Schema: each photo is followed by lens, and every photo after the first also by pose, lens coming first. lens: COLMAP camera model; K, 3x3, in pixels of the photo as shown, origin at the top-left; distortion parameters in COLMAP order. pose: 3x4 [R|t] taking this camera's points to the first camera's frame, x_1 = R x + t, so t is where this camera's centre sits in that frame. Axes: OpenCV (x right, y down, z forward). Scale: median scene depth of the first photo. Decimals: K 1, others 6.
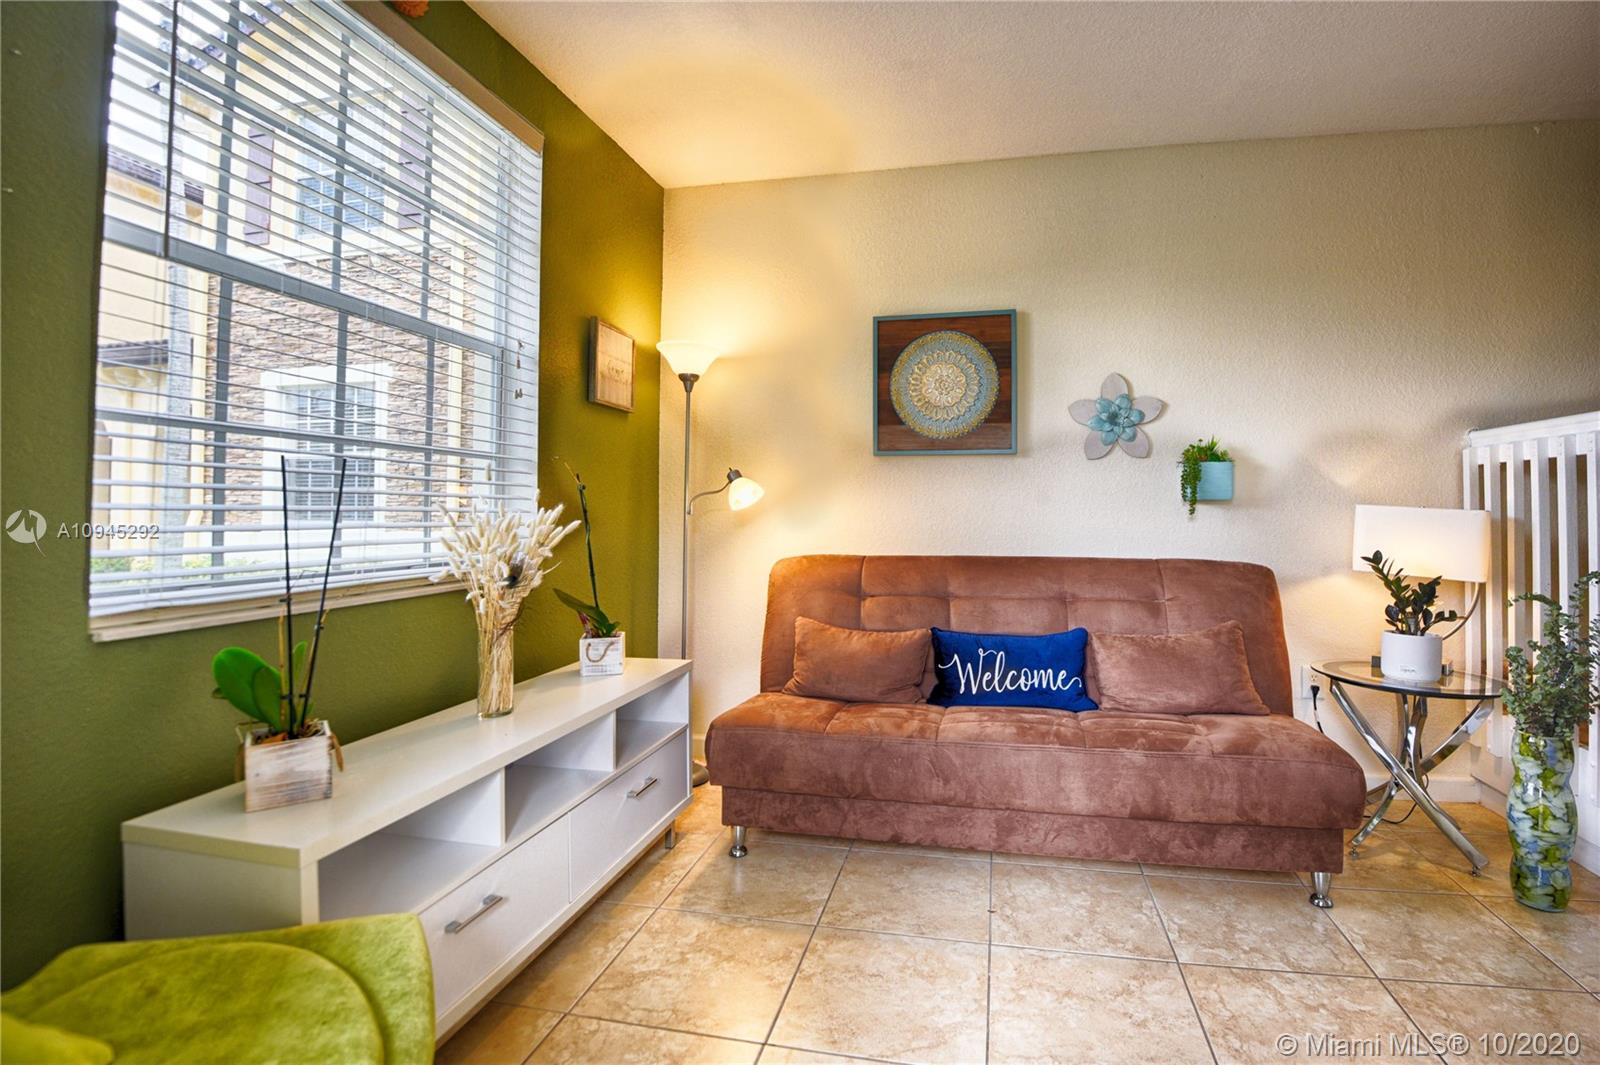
lens RADIAL K [[745.7, 0, 846.1], [0, 745.7, 497.9], [0, 0, 1]] dist [-0.000171, -0.029413]
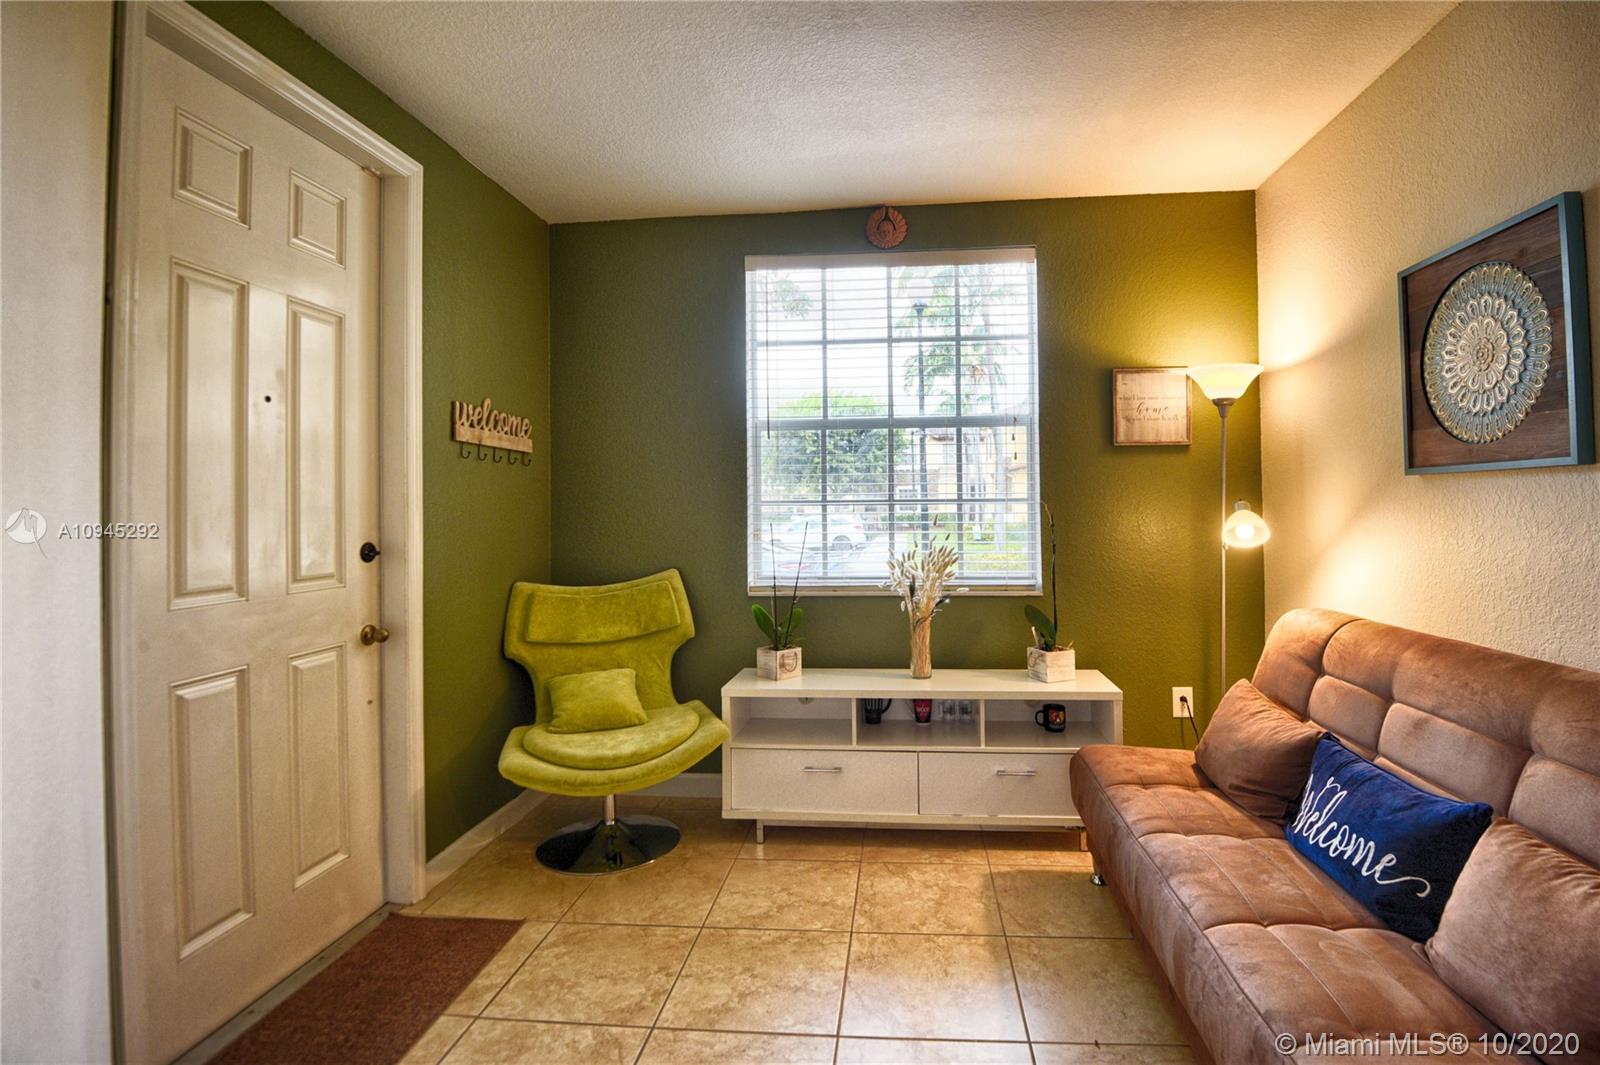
lens RADIAL K [[759.9, 0, 849.8], [0, 759.9, 499.0], [0, 0, 1]] dist [-0.012065, -0.015356]
pose [[0.114904, -0.014206, -0.993275, 0.835204], [0.030208, 0.999485, -0.010801, -0.054244], [0.992917, -0.028764, 0.115274, 0.521465]]
